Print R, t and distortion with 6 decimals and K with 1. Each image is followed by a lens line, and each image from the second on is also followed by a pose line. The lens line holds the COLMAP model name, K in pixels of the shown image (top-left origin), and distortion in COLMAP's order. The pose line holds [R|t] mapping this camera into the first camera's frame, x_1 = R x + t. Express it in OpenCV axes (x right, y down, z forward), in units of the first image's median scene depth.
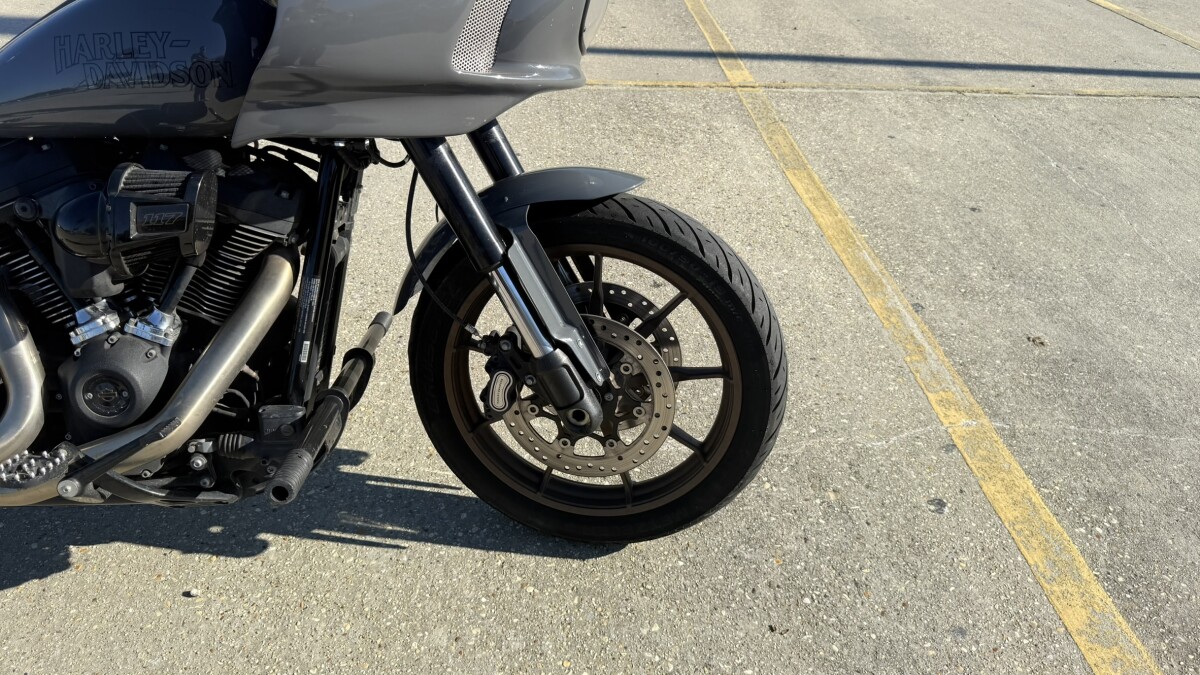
lens RADIAL K [[855.1, 0, 591.2], [0, 855.1, 332.7], [0, 0, 1]] dist [0.070234, -0.113294]
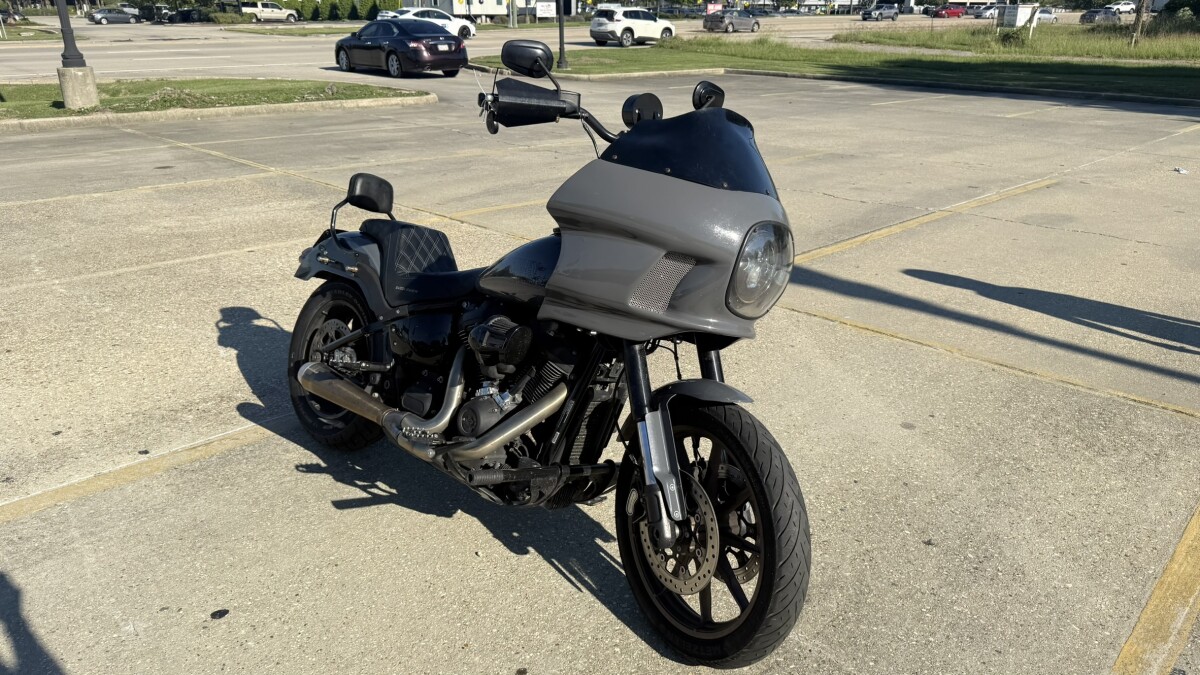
lens RADIAL K [[847.4, 0, 613.2], [0, 847.4, 338.9], [0, 0, 1]] dist [0.051693, -0.058243]
pose [[0.682110, 0.219652, -0.697481, 0.875886], [-0.400807, 0.910083, -0.105370, -0.026443], [0.611620, 0.351429, 0.708815, -0.228396]]
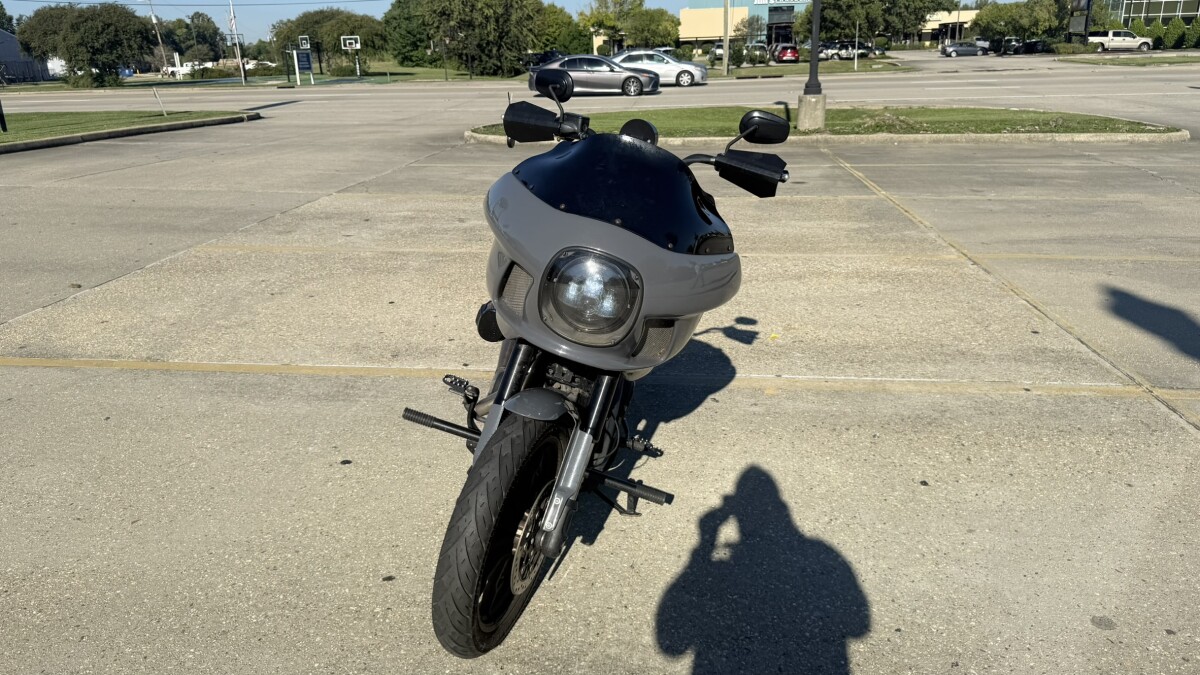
lens RADIAL K [[863.3, 0, 588.8], [0, 863.3, 334.8], [0, 0, 1]] dist [-0.000216, -0.023001]
pose [[-0.166201, 0.264796, -0.949874, 1.420978], [-0.553364, 0.772256, 0.312104, -0.807042], [0.816190, 0.577498, 0.018179, 0.945780]]
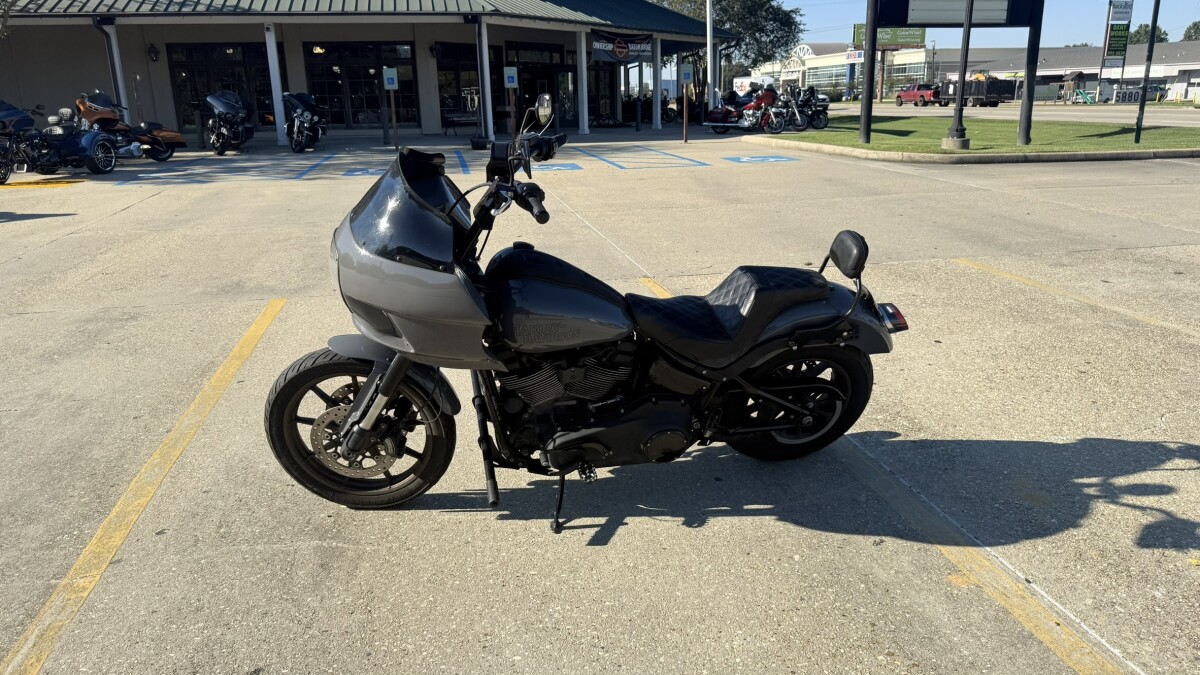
lens RADIAL K [[854.4, 0, 591.6], [0, 854.4, 314.2], [0, 0, 1]] dist [0.053755, -0.078305]
pose [[-0.993524, 0.007068, -0.113405, -0.322951], [-0.080417, 0.661366, 0.745740, -1.820509], [0.080273, 0.750030, -0.656514, 2.323760]]
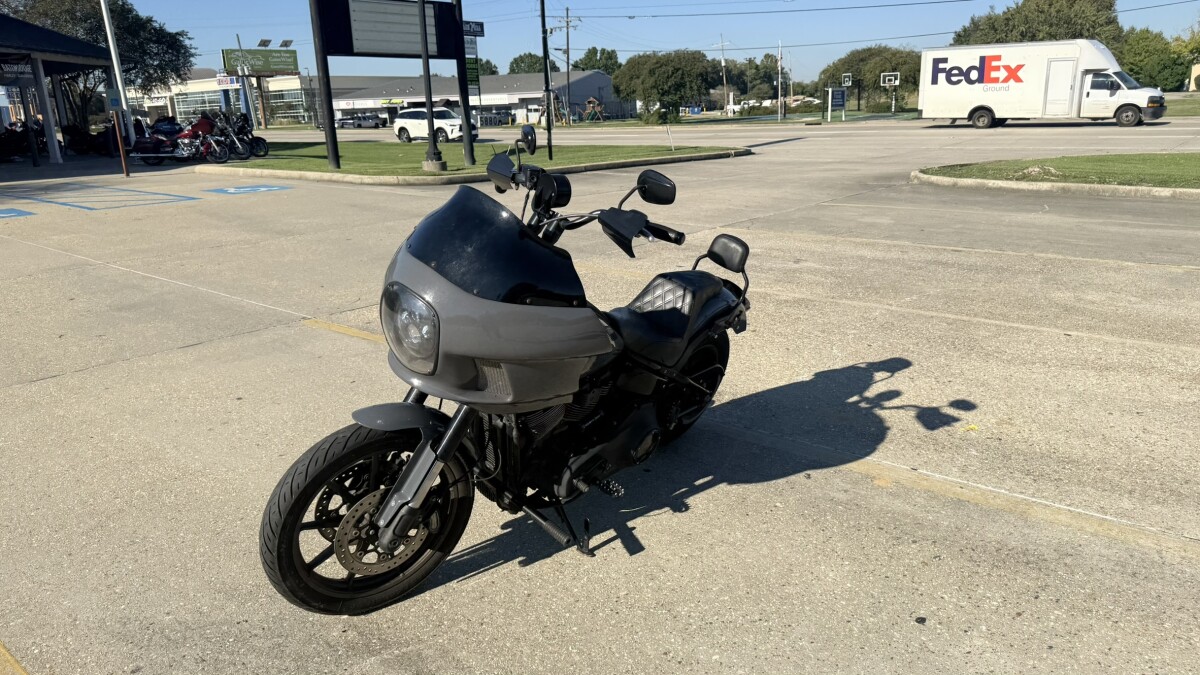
lens RADIAL K [[855.1, 0, 591.2], [0, 855.1, 332.7], [0, 0, 1]] dist [0.070234, -0.113294]
pose [[-0.698287, 0.161893, -0.697270, 0.922430], [-0.405641, 0.713092, 0.571799, -1.494304], [0.589788, 0.682122, -0.432273, 1.876518]]
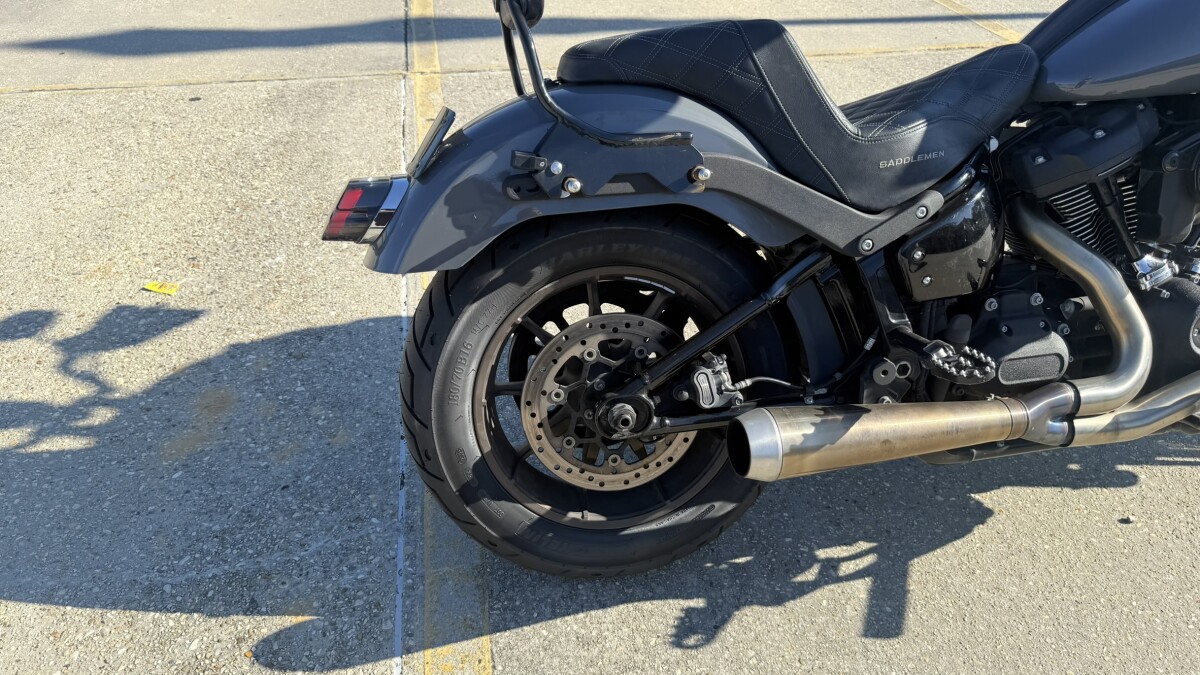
lens RADIAL K [[848.7, 0, 592.2], [0, 848.7, 335.2], [0, 0, 1]] dist [0.130337, -0.208493]
pose [[0.992911, -0.098132, 0.067063, -1.222785], [0.097201, 0.995119, 0.017021, -0.012110], [-0.068406, -0.010382, 0.997604, -0.029579]]
